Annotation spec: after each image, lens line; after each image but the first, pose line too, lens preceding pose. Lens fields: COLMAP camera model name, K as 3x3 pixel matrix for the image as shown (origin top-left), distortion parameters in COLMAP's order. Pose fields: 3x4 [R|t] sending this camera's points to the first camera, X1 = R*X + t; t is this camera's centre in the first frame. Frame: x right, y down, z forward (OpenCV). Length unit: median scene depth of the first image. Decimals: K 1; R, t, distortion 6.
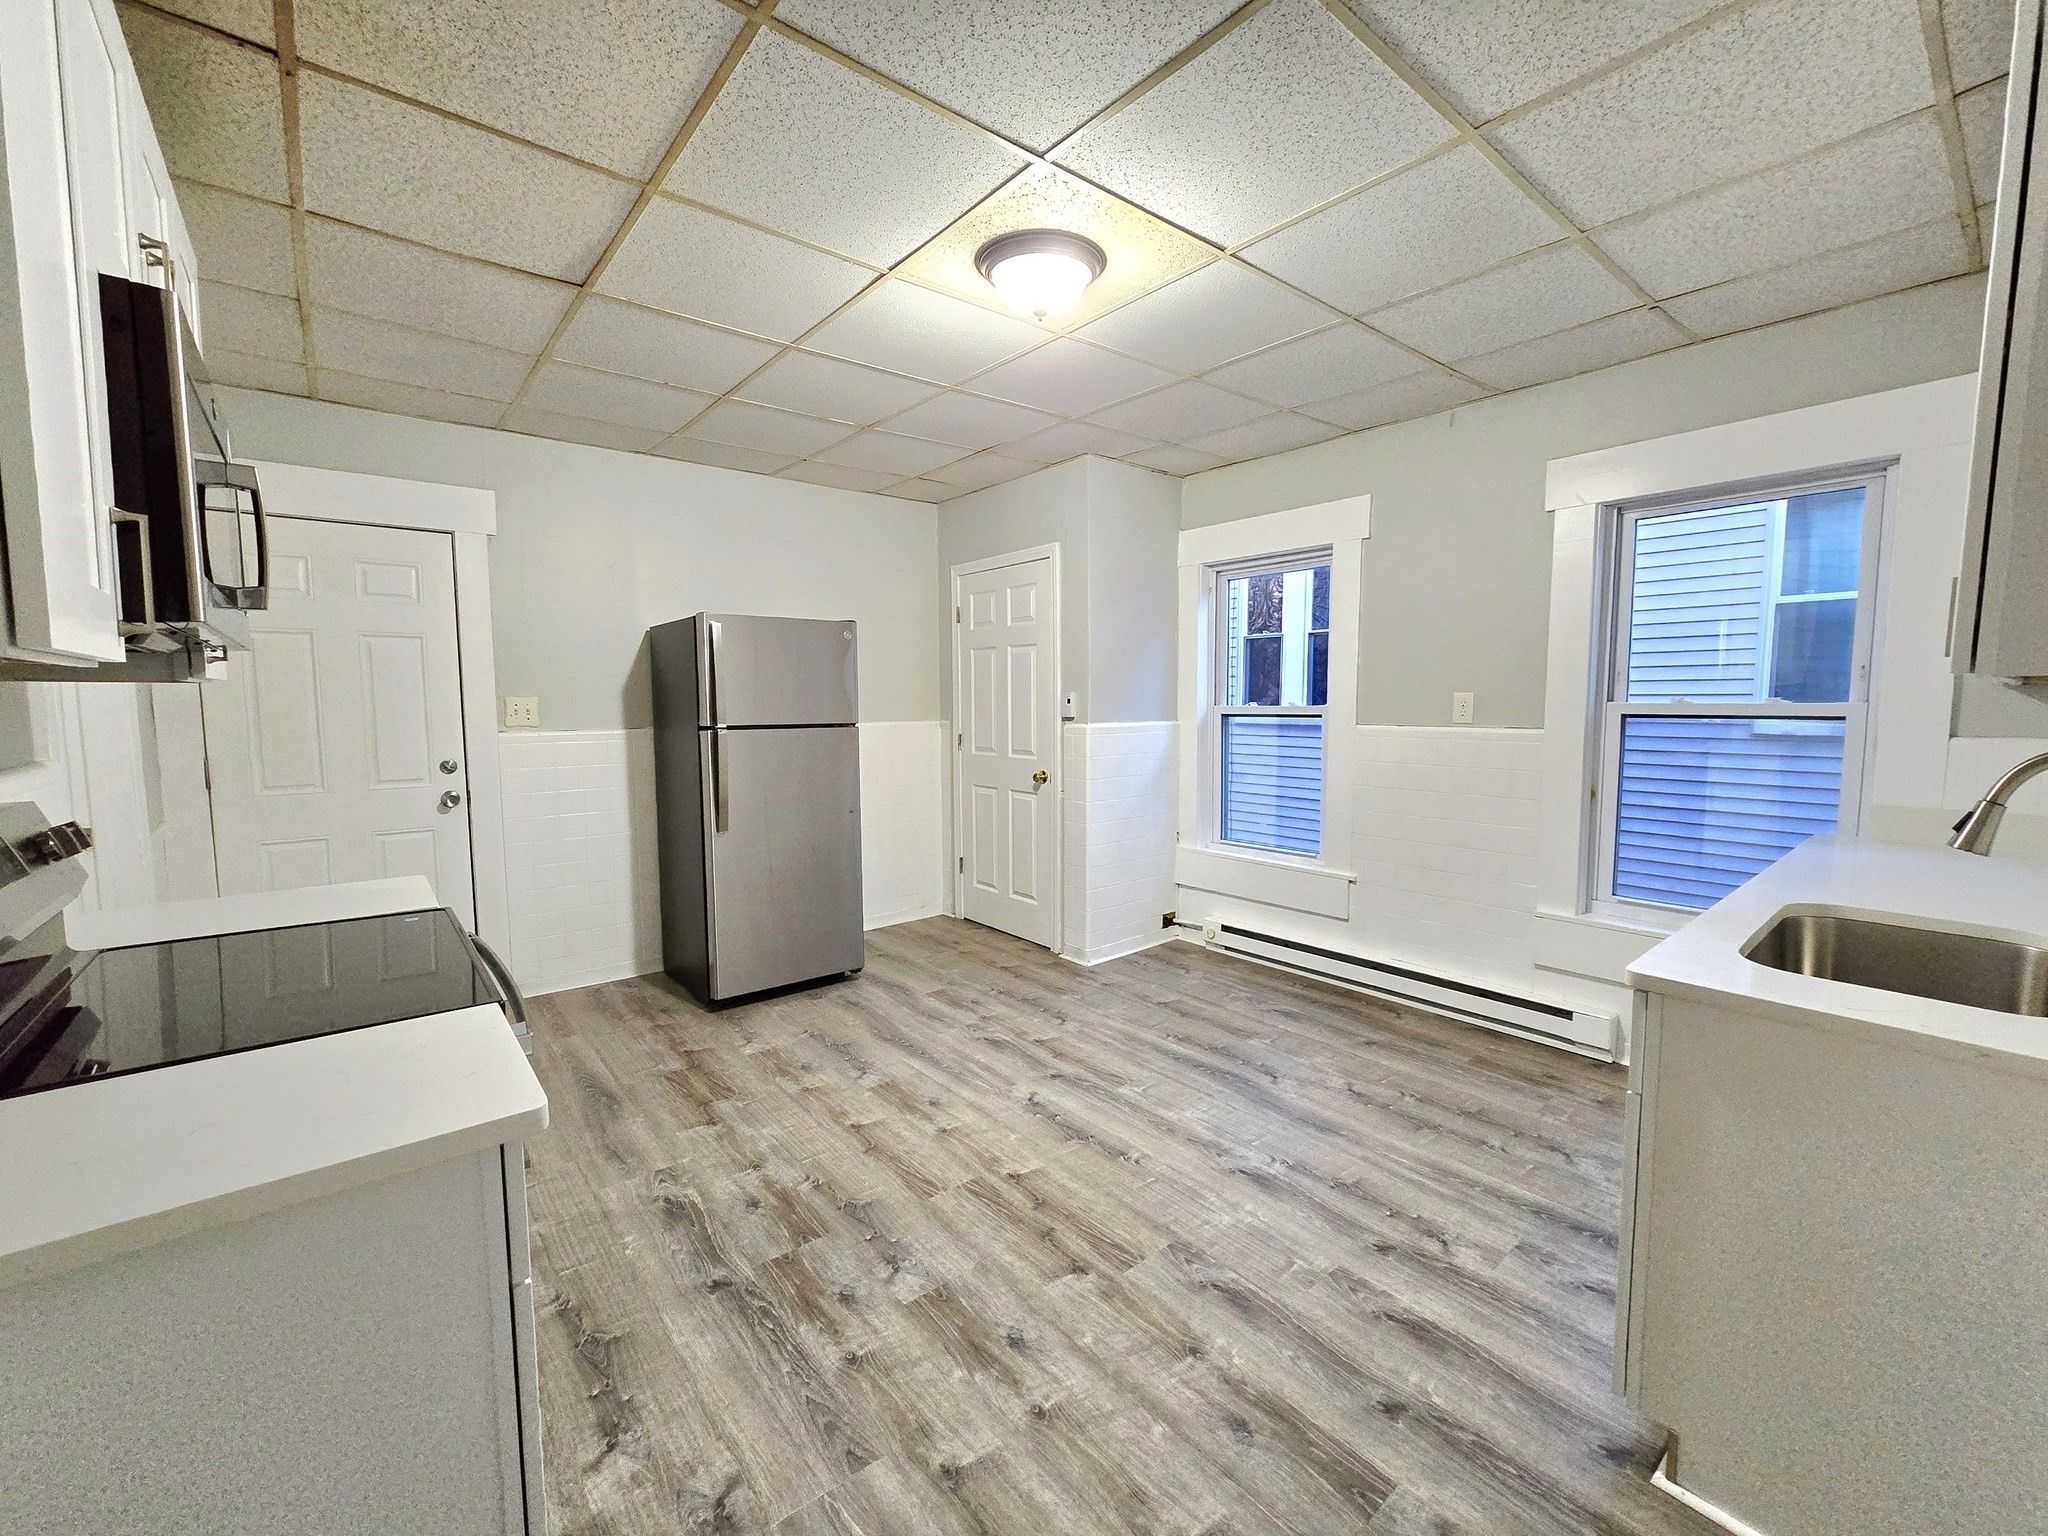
lens RADIAL K [[836.2, 0, 1005.7], [0, 836.2, 745.7], [0, 0, 1]] dist [-0.007338, 0.002112]
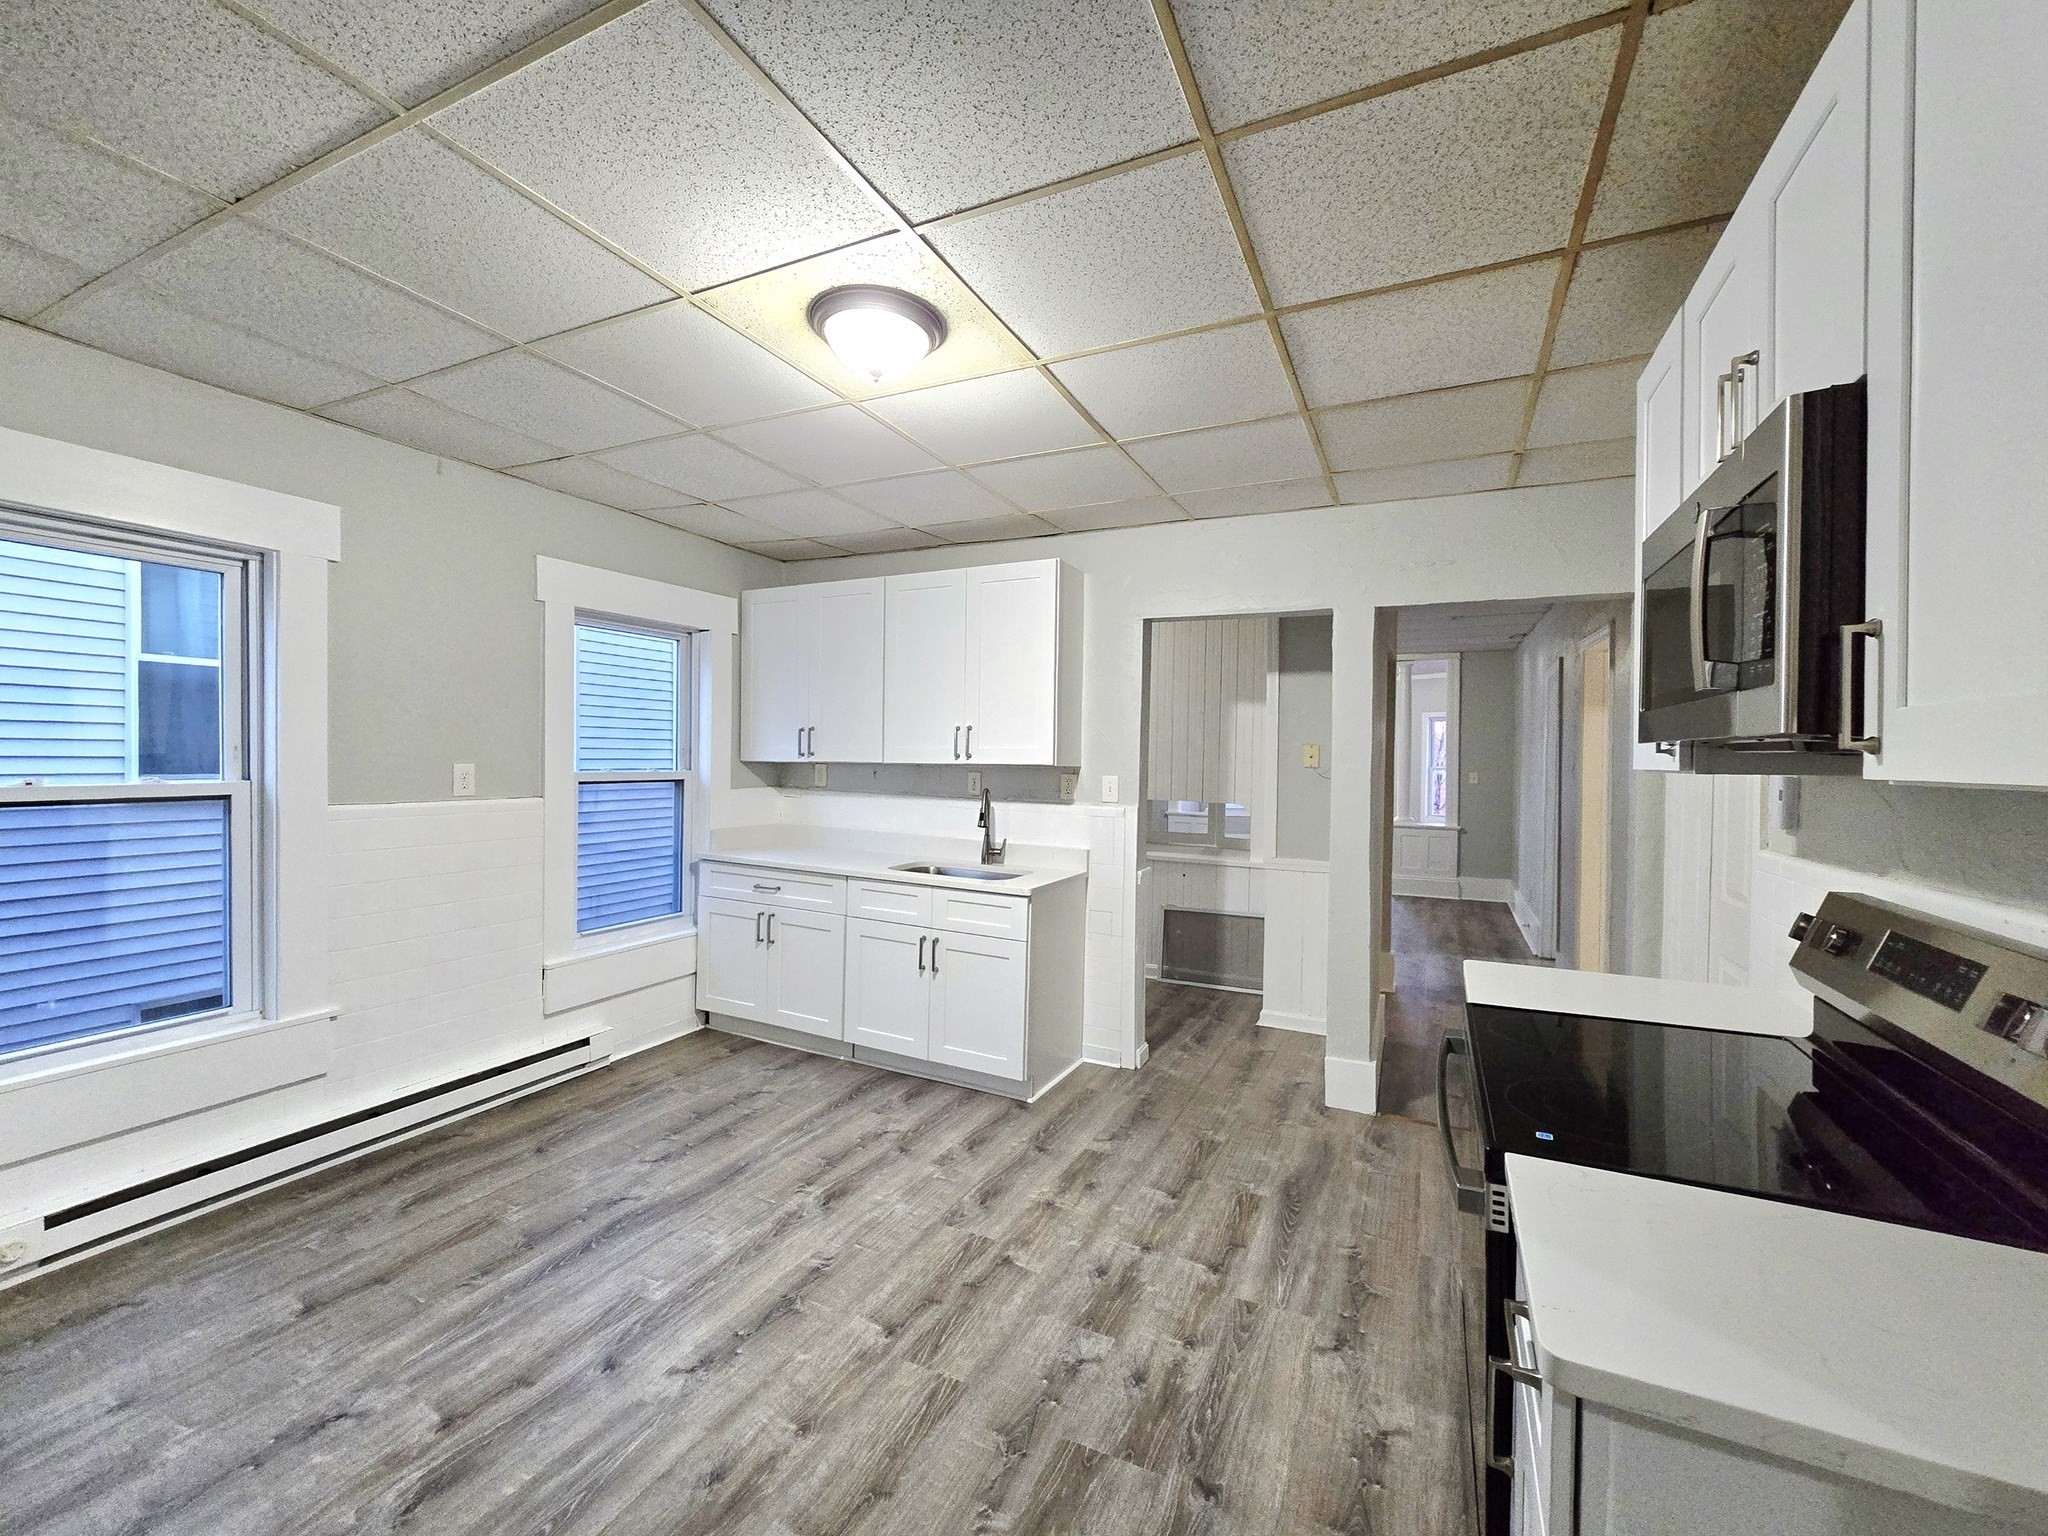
lens RADIAL K [[836.2, 0, 1028.0], [0, 836.2, 739.8], [0, 0, 1]] dist [-0.007338, 0.002112]
pose [[-0.434127, 0.018840, 0.900654, -0.865119], [0.042890, 0.999080, -0.000225, -0.094631], [-0.899830, 0.038531, -0.434536, 1.252748]]
